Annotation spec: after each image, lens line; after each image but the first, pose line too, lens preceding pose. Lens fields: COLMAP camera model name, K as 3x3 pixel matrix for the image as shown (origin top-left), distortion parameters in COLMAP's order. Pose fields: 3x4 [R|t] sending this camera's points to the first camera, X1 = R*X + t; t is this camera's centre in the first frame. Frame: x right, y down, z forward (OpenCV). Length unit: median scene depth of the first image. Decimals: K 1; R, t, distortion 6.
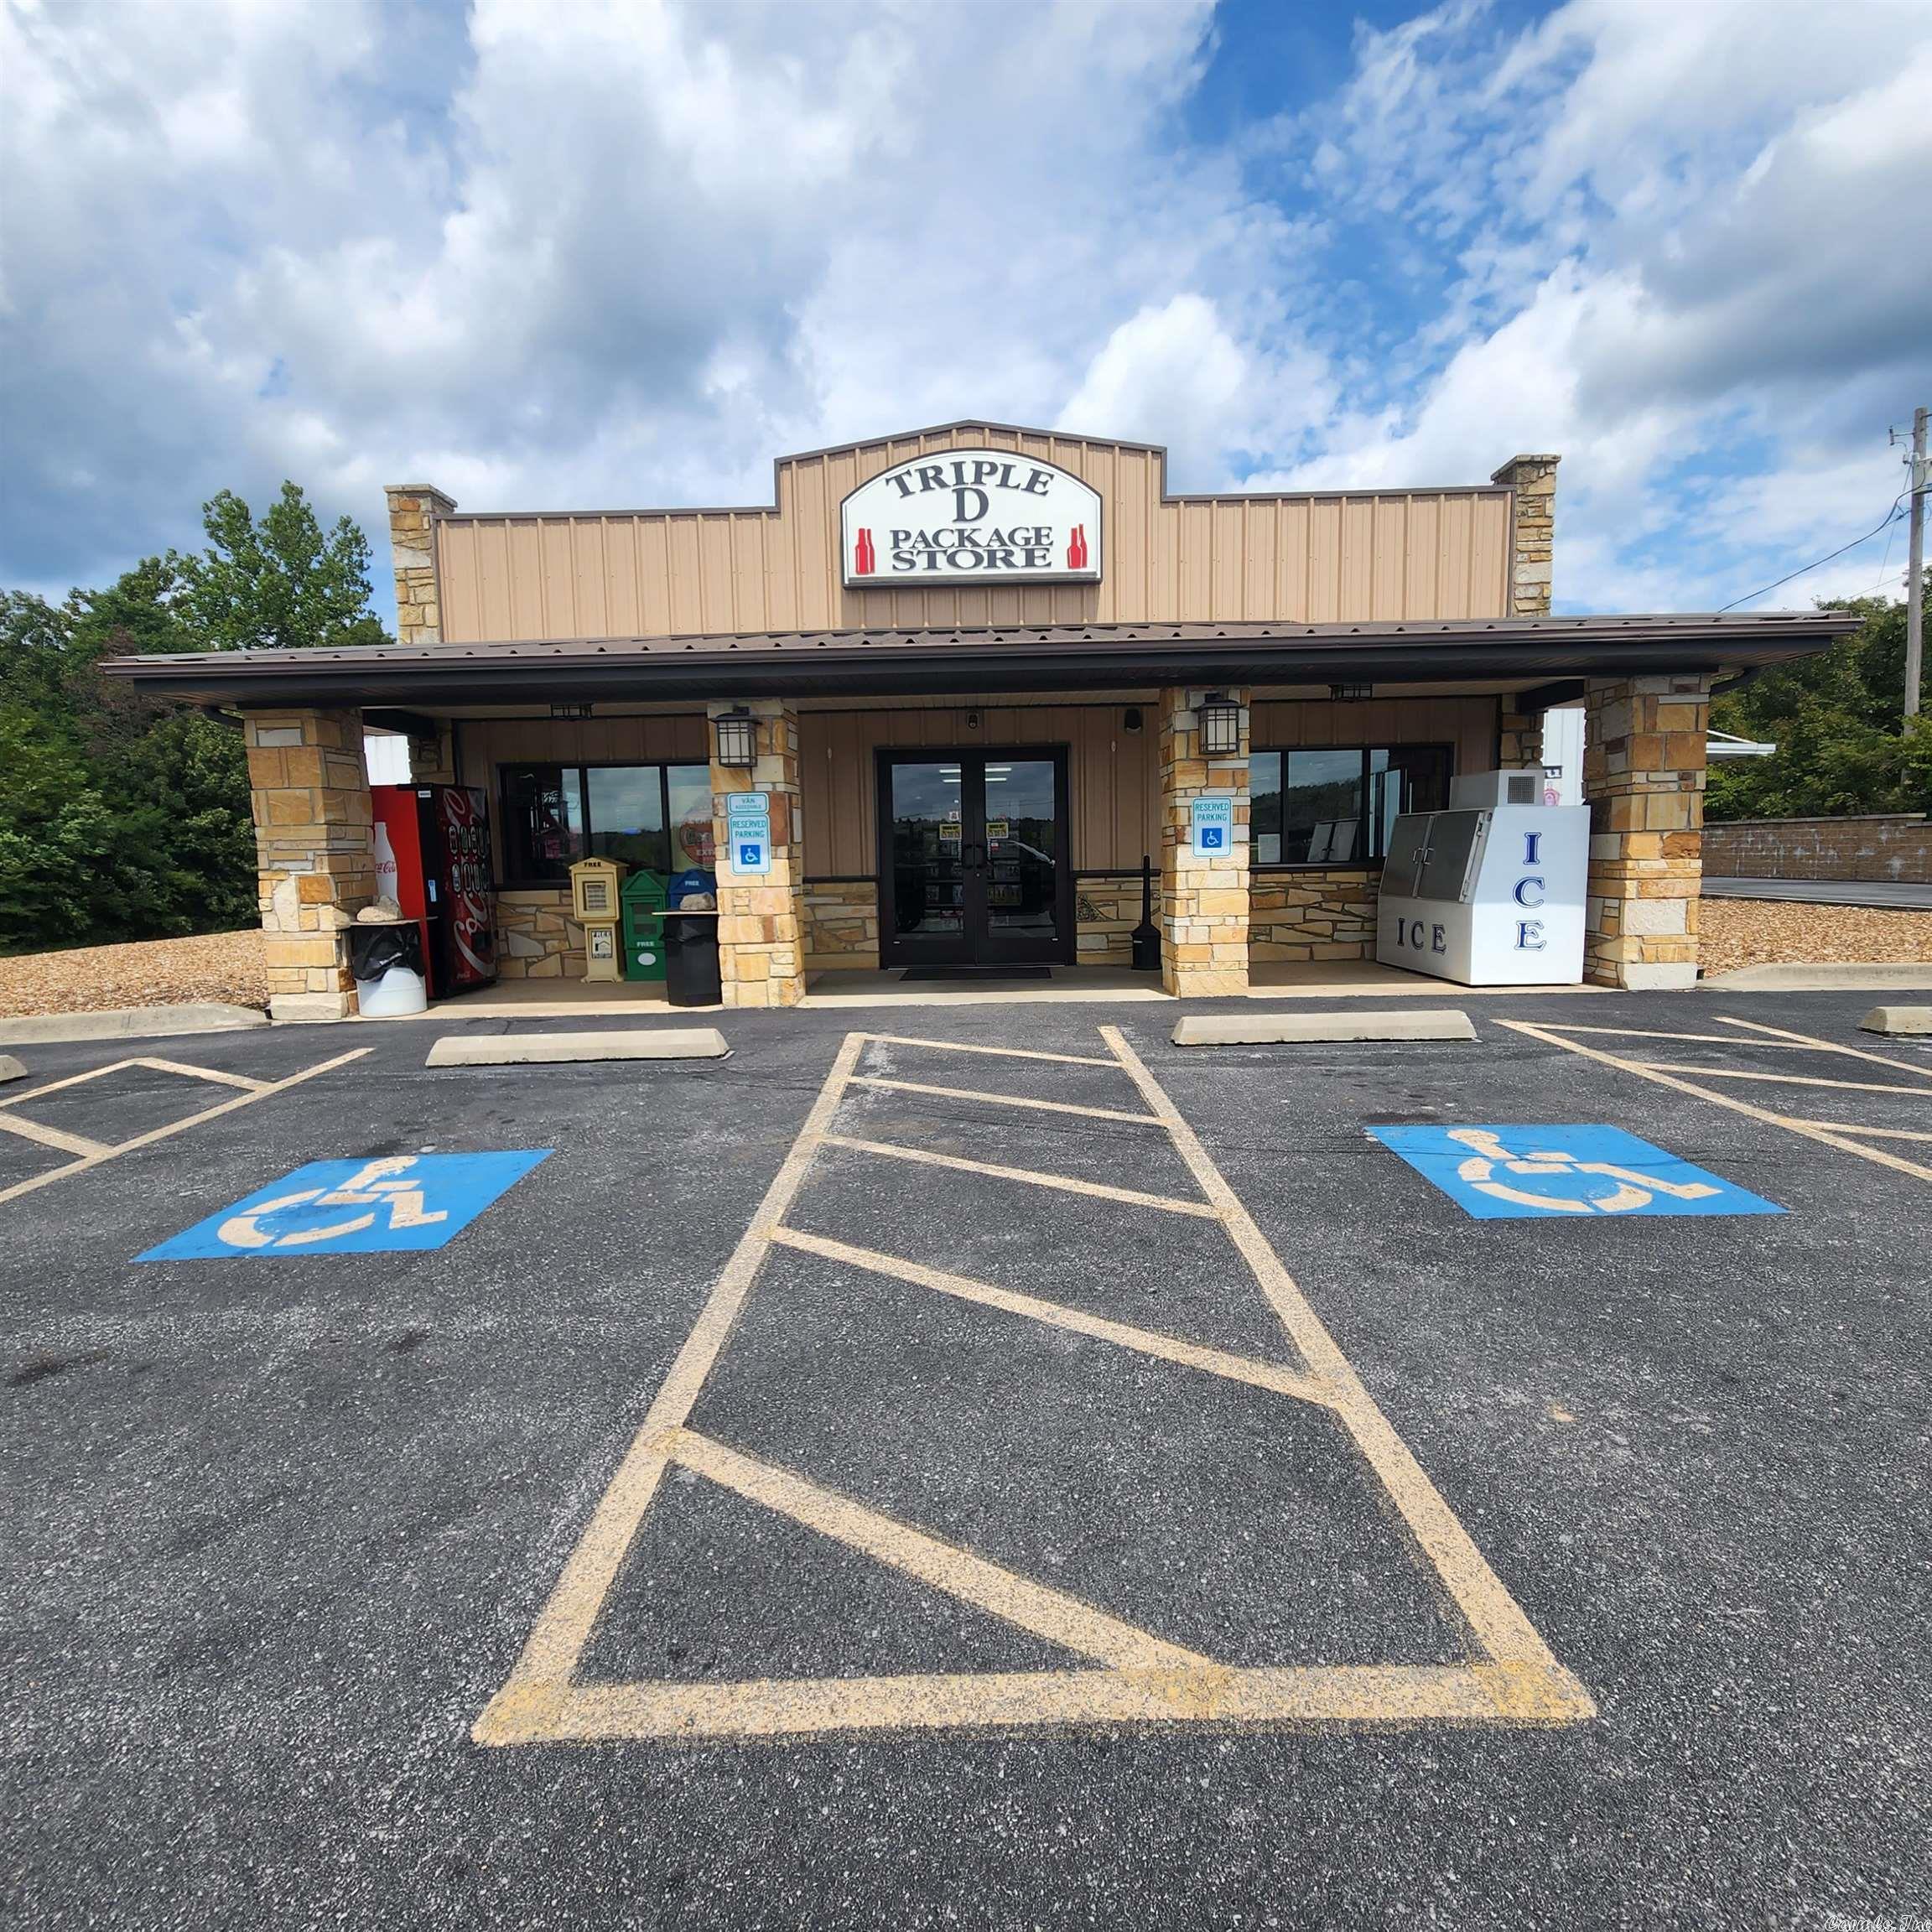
lens RADIAL K [[1091.8, 0, 957.0], [0, 1091.8, 985.5], [0, 0, 1]] dist [0.003385, 0.000491]
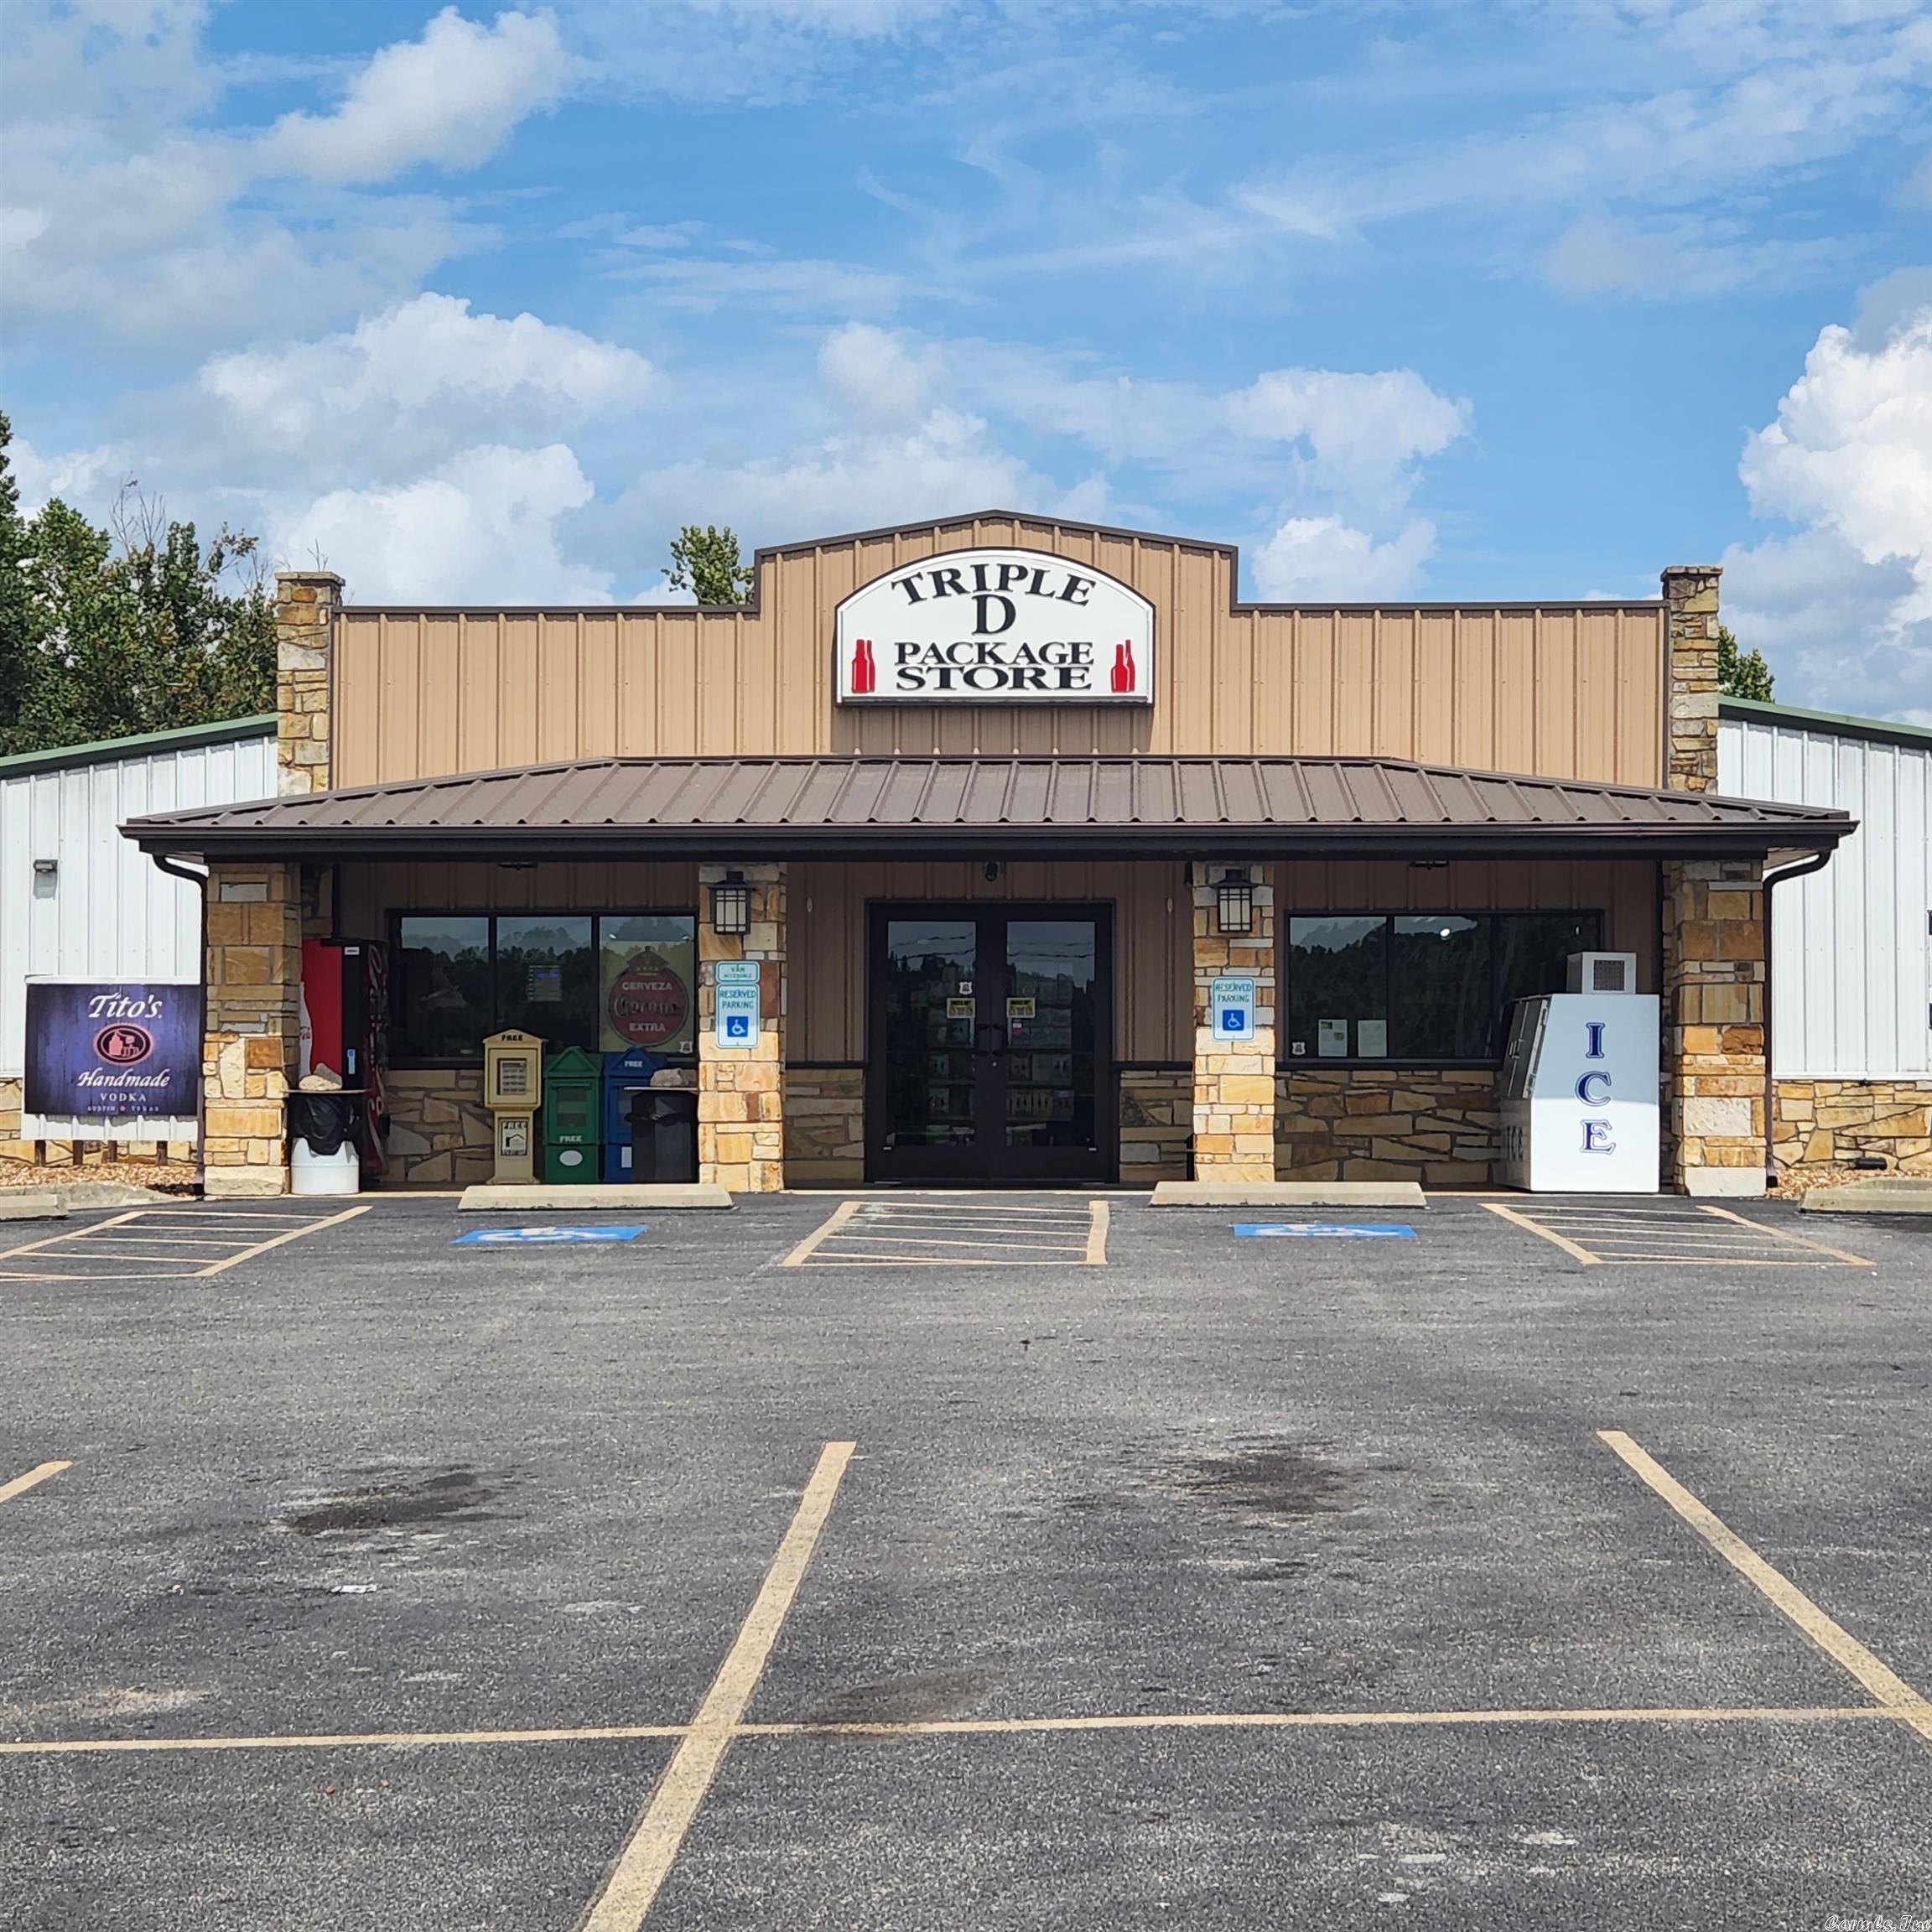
lens RADIAL K [[4673.0, 0, 802.9], [0, 4673.0, 968.7], [0, 0, 1]] dist [0.185121, 0.000000]
pose [[0.997830, 0.022437, -0.061904, 0.093250], [-0.031379, 0.988565, -0.147494, 0.347725], [0.057886, 0.149116, 0.987124, -2.447795]]
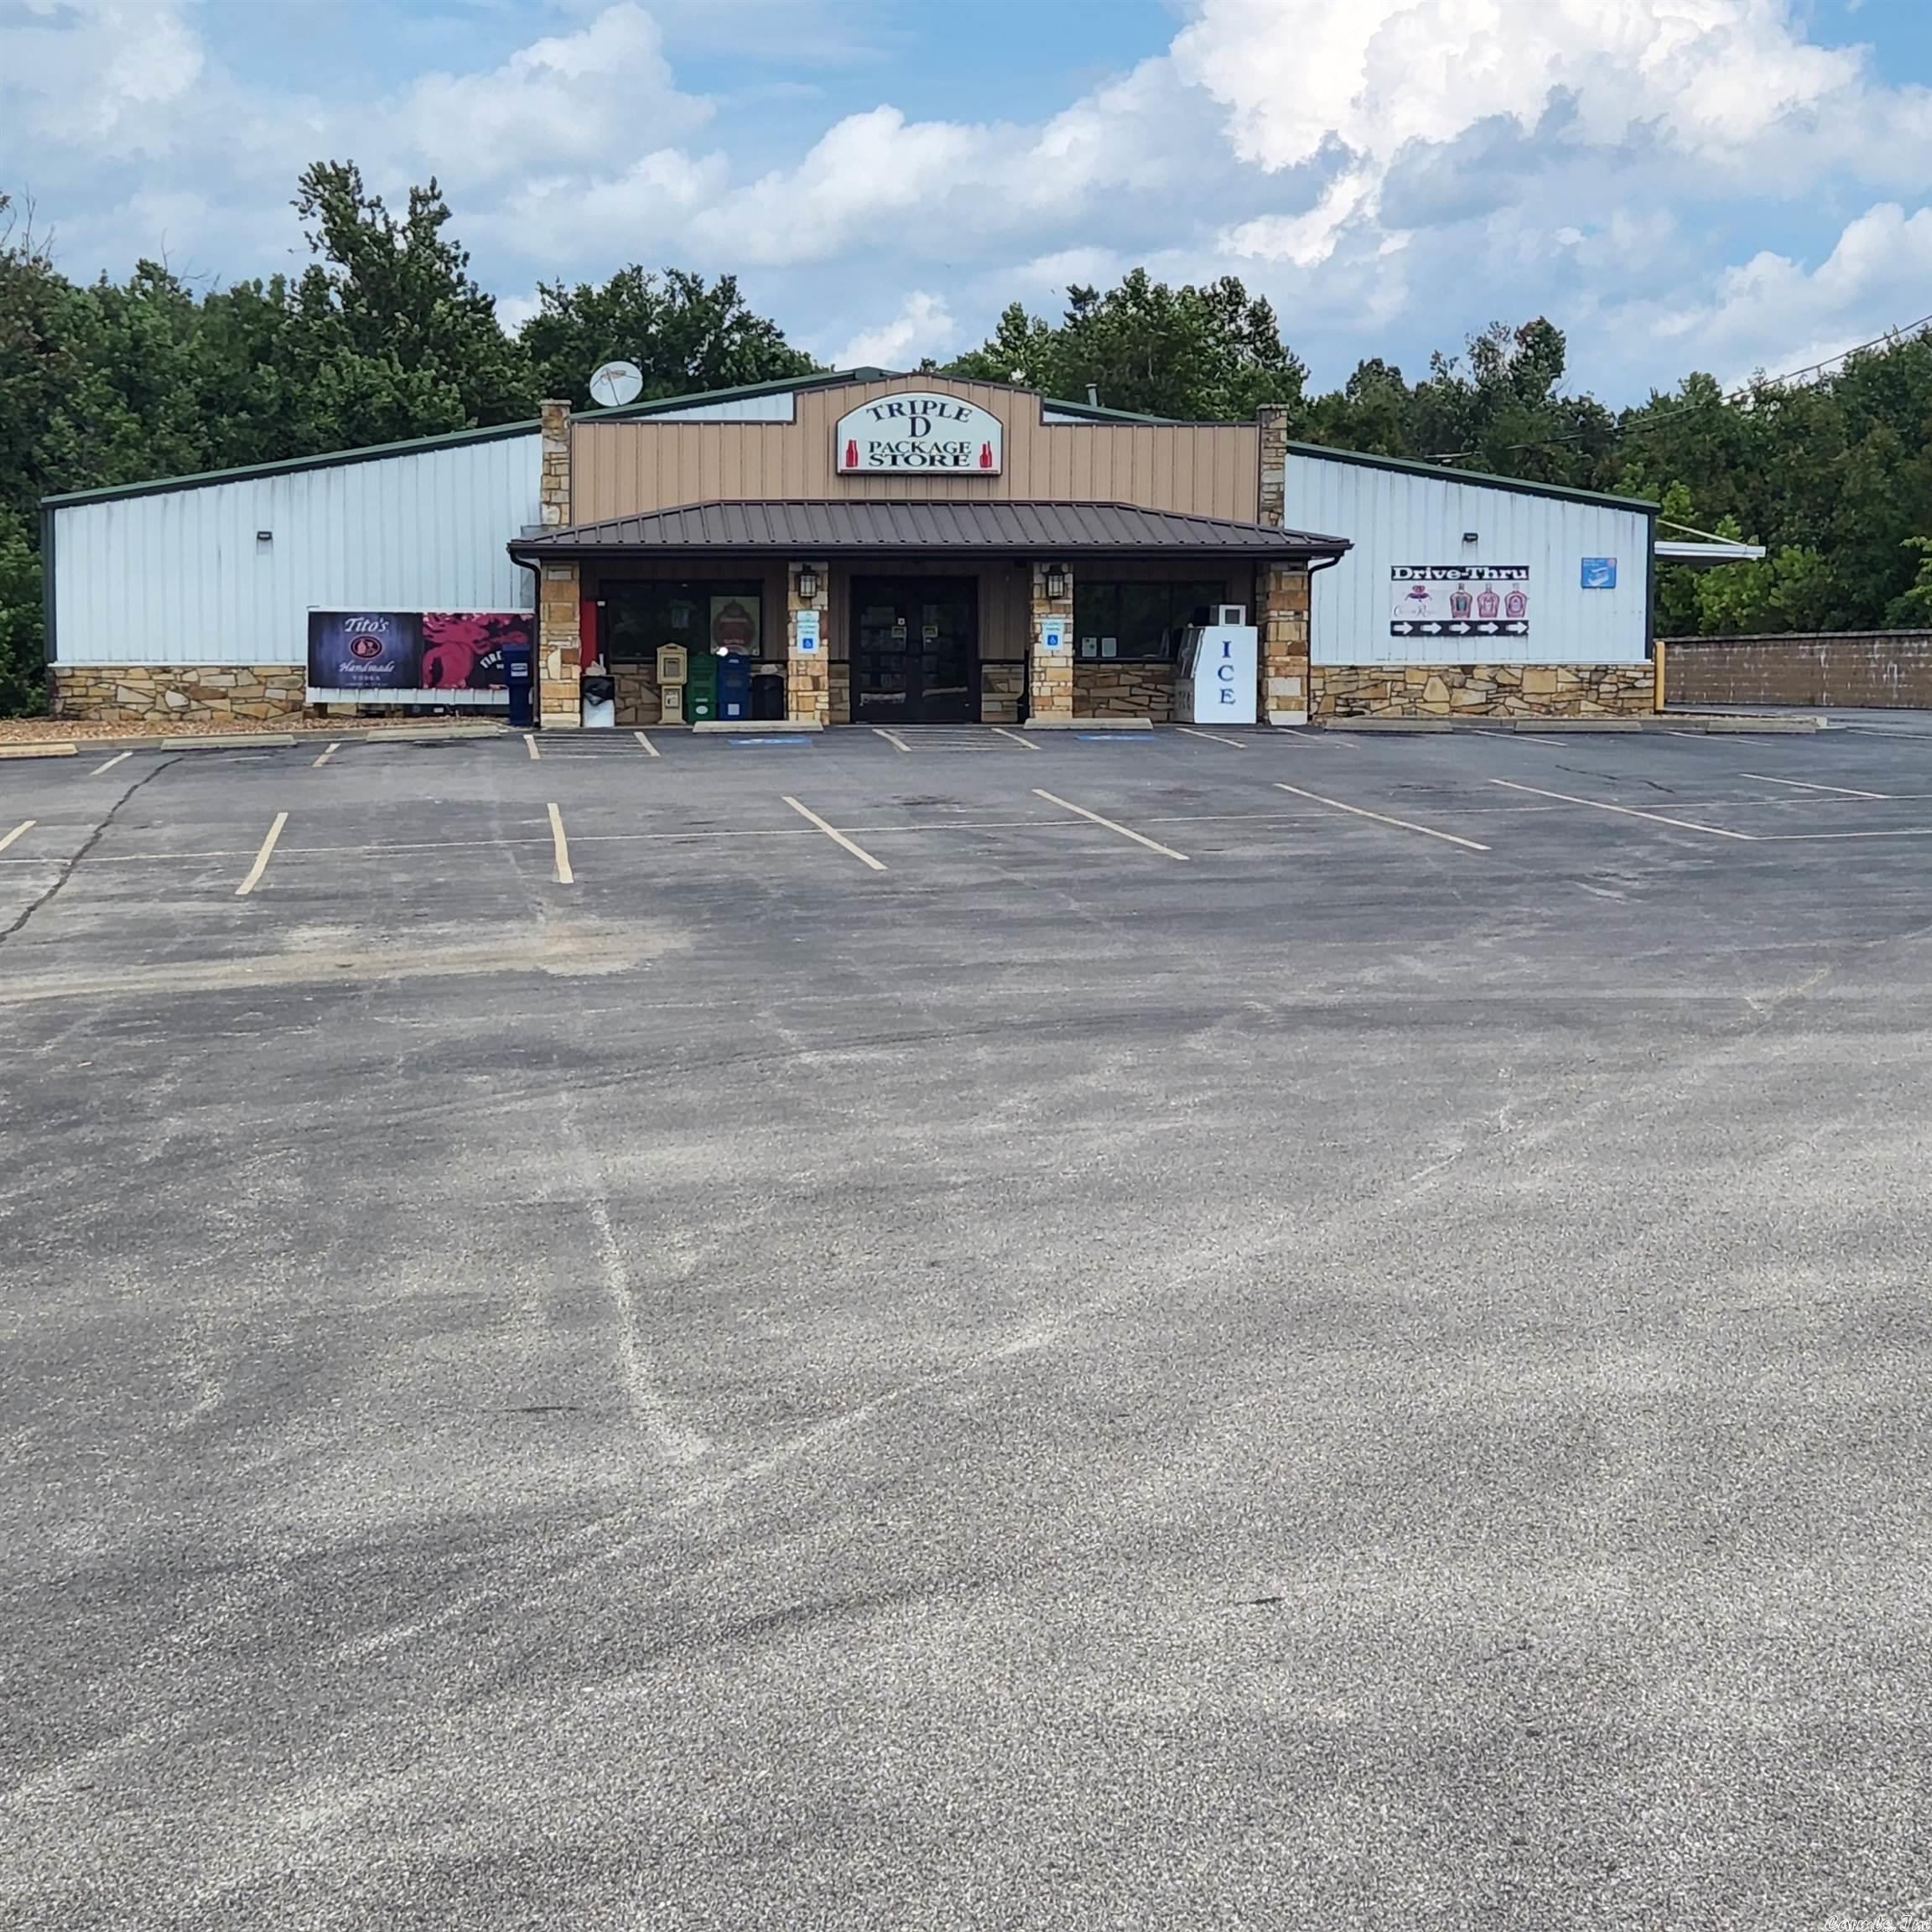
lens RADIAL K [[6209.2, 0, 743.3], [0, 6209.2, 1106.2], [0, 0, 1]] dist [0.331238, 0.000000]
pose [[0.997564, 0.019345, 0.067027, -0.833106], [-0.015662, 0.998361, -0.055049, 1.050889], [-0.067982, 0.053865, 0.996231, -7.975900]]
